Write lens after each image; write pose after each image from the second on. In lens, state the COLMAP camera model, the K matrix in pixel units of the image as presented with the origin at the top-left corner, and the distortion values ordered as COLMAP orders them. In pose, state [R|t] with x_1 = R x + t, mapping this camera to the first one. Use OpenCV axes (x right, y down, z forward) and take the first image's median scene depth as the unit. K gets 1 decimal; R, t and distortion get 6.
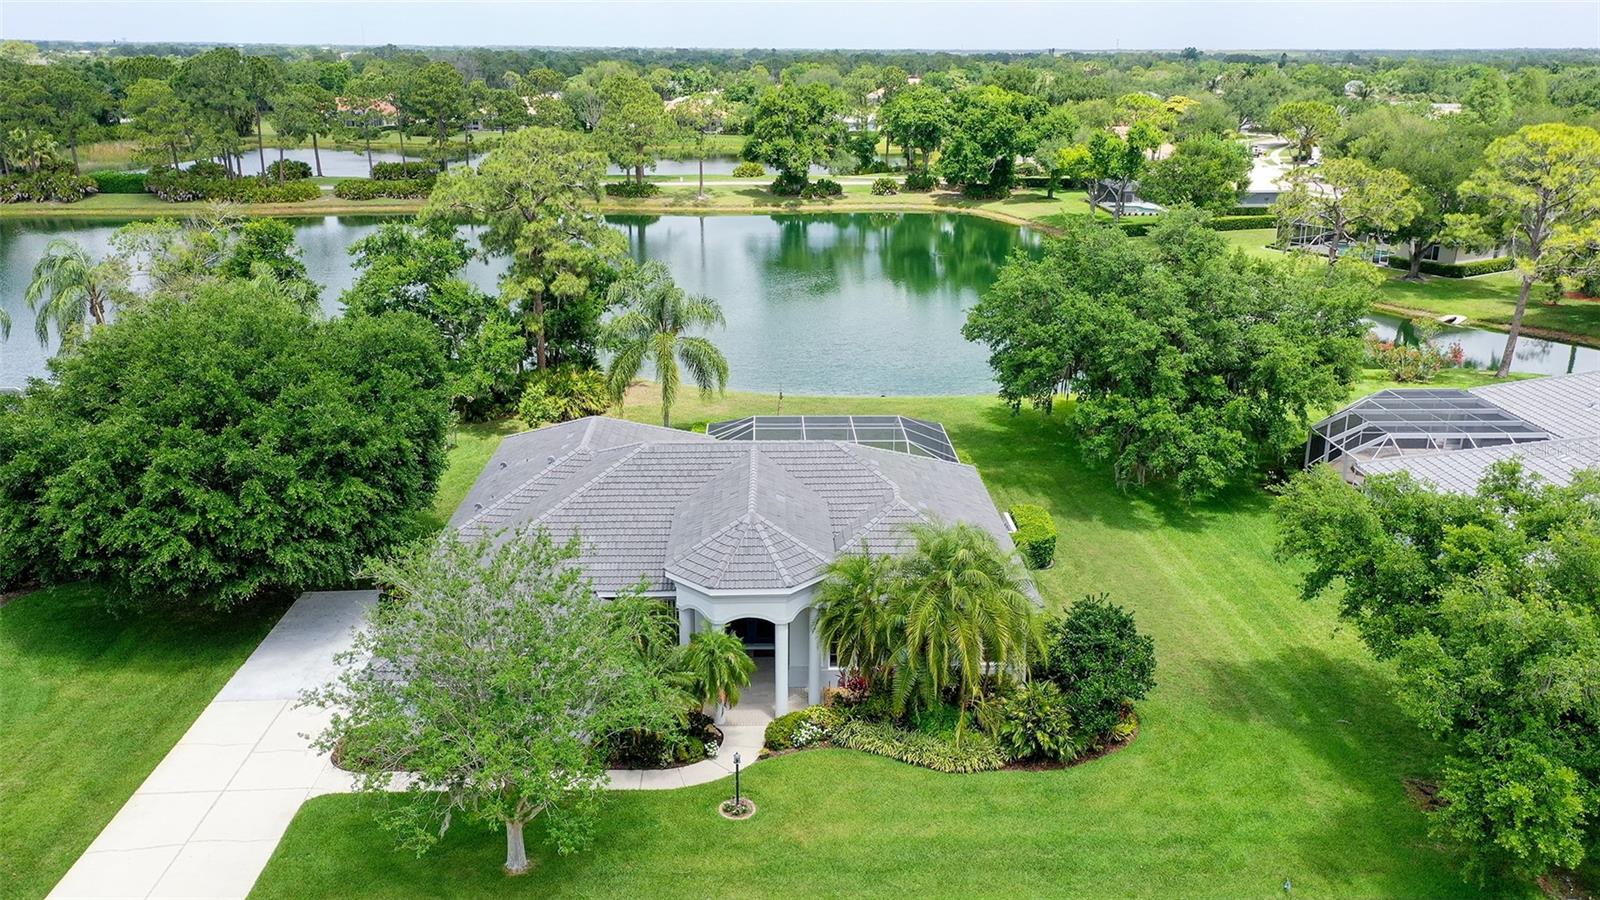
lens RADIAL K [[1321.9, 0, 799.0], [0, 1321.9, 412.3], [0, 0, 1]] dist [0.030252, -0.005617]
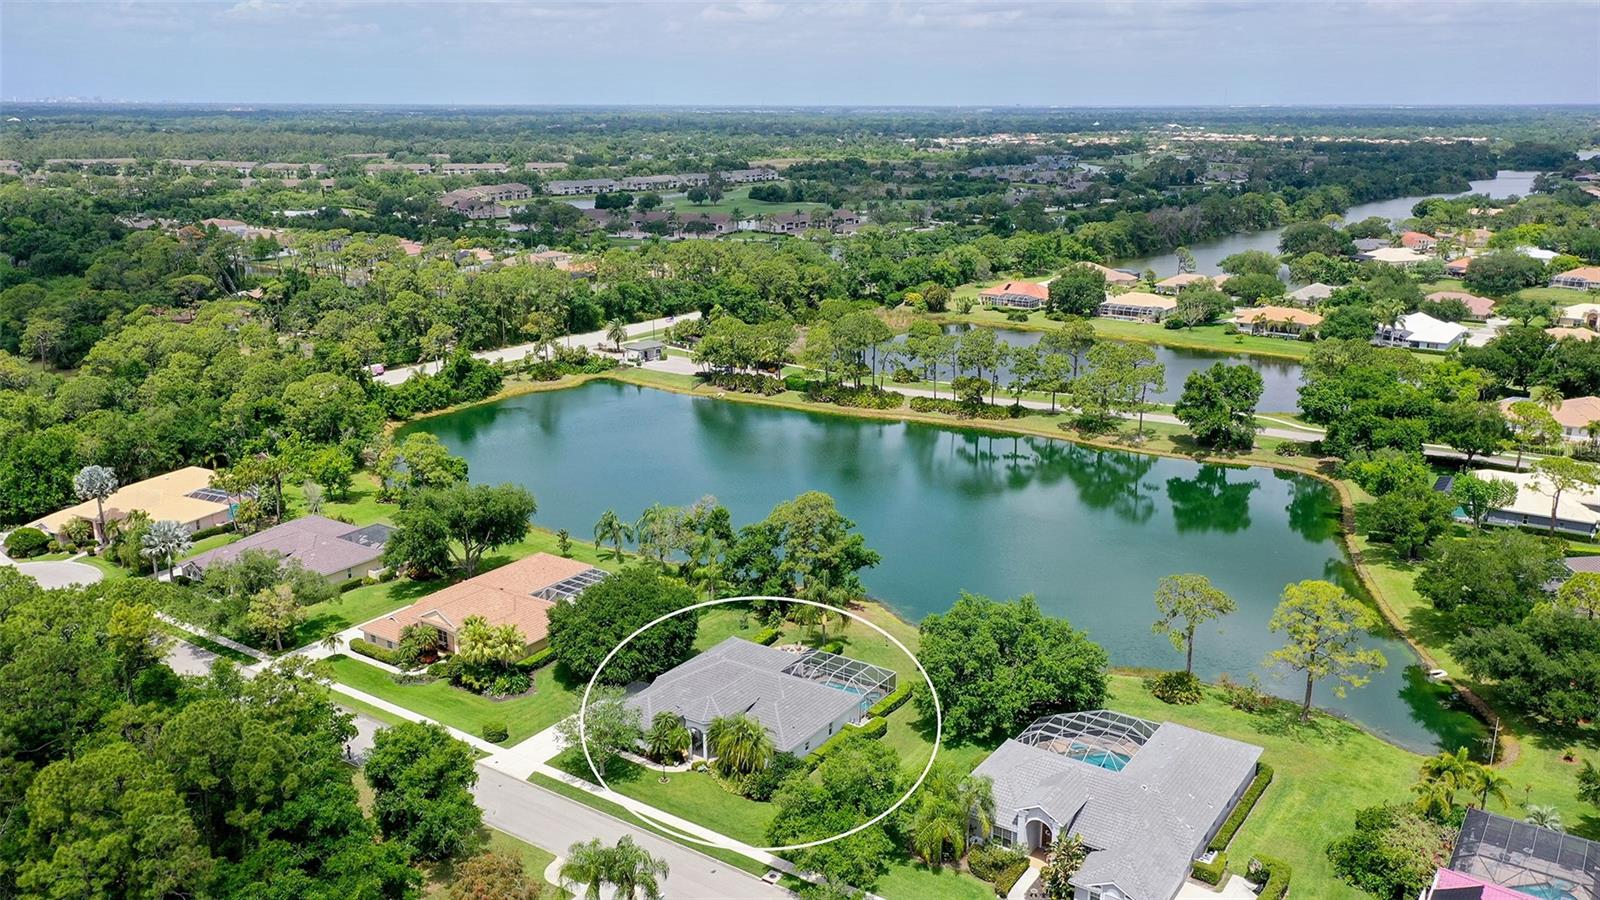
lens RADIAL K [[1321.9, 0, 795.2], [0, 1321.9, 418.1], [0, 0, 1]] dist [0.030252, -0.005617]
pose [[0.806476, 0.144942, -0.573226, 1.096971], [-0.158938, 0.986948, 0.025941, -0.413050], [0.569504, 0.070187, 0.818986, -0.907664]]
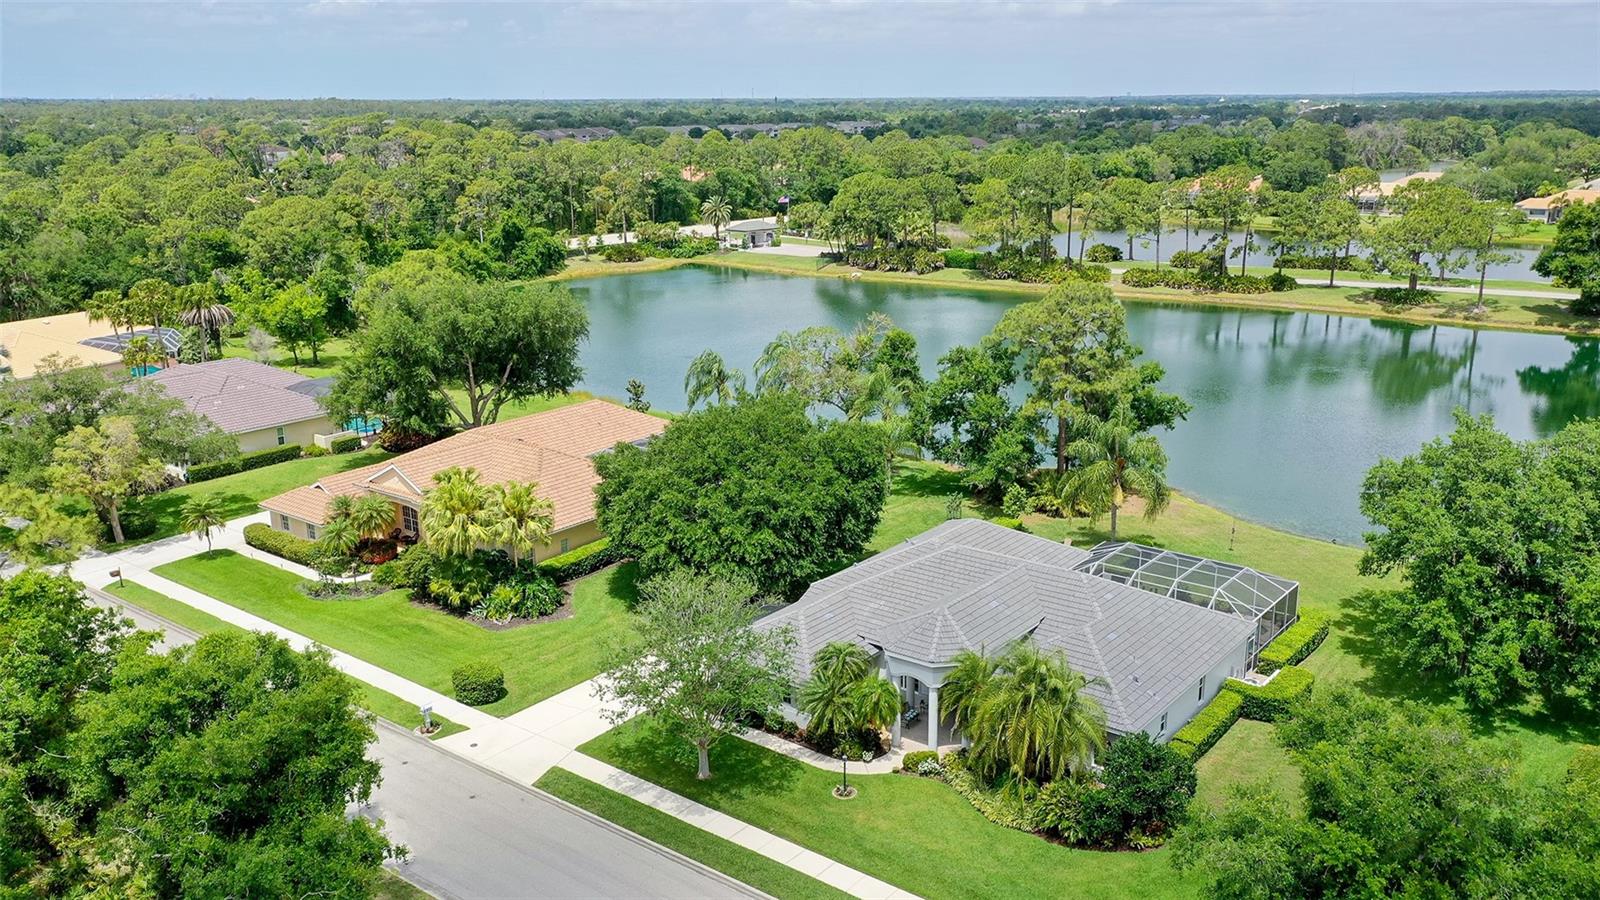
lens RADIAL K [[1321.9, 0, 801.4], [0, 1321.9, 451.9], [0, 0, 1]] dist [0.030252, -0.005617]
pose [[0.767440, 0.156980, -0.621605, 0.417666], [-0.159947, 0.985782, 0.051478, -0.082094], [0.620849, 0.059918, 0.781637, -0.128077]]
